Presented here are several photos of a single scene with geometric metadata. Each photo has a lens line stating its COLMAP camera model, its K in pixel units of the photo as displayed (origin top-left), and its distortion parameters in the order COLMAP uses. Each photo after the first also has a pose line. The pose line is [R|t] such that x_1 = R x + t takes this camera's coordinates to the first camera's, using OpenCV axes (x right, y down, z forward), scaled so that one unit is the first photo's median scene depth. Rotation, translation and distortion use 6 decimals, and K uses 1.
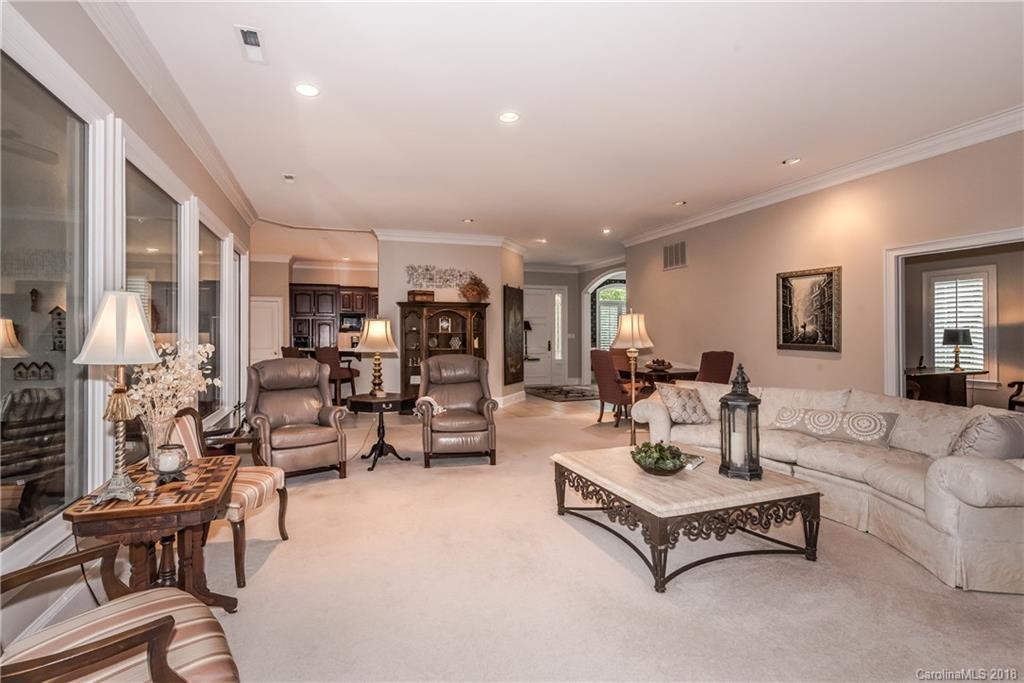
lens RADIAL K [[445.2, 0, 468.6], [0, 445.2, 332.8], [0, 0, 1]] dist [0.001891, 0.000004]
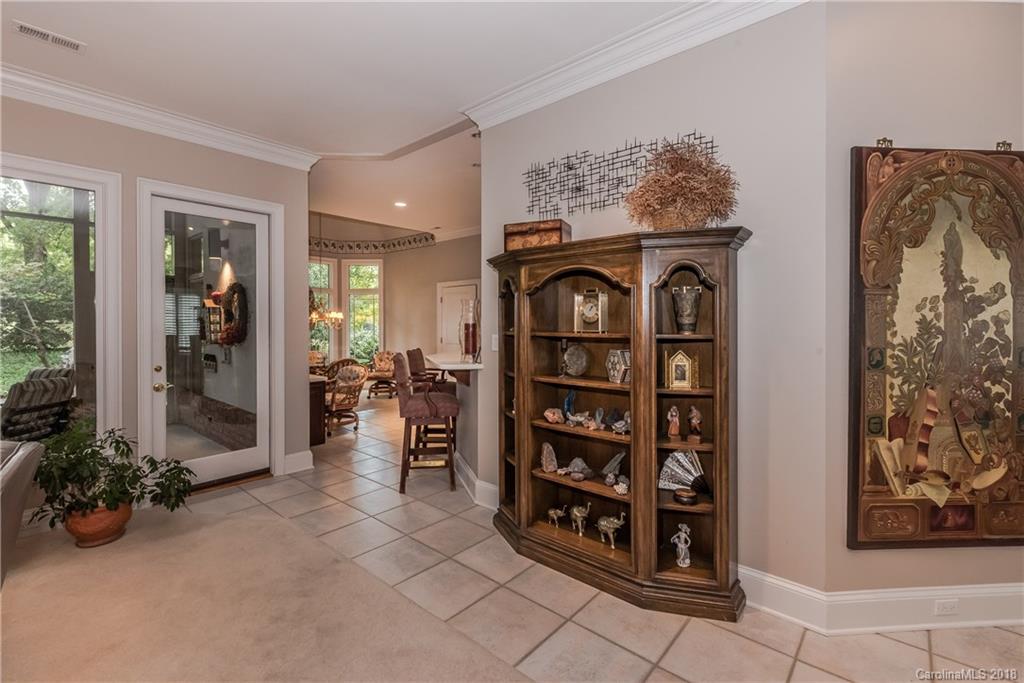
lens RADIAL K [[445.2, 0, 514.2], [0, 445.2, 320.6], [0, 0, 1]] dist [0.001891, 0.000004]
pose [[0.525451, 0.009197, -0.850774, 0.297584], [-0.003144, 0.999956, 0.008867, -0.018661], [0.850818, -0.001984, 0.525456, 1.081423]]
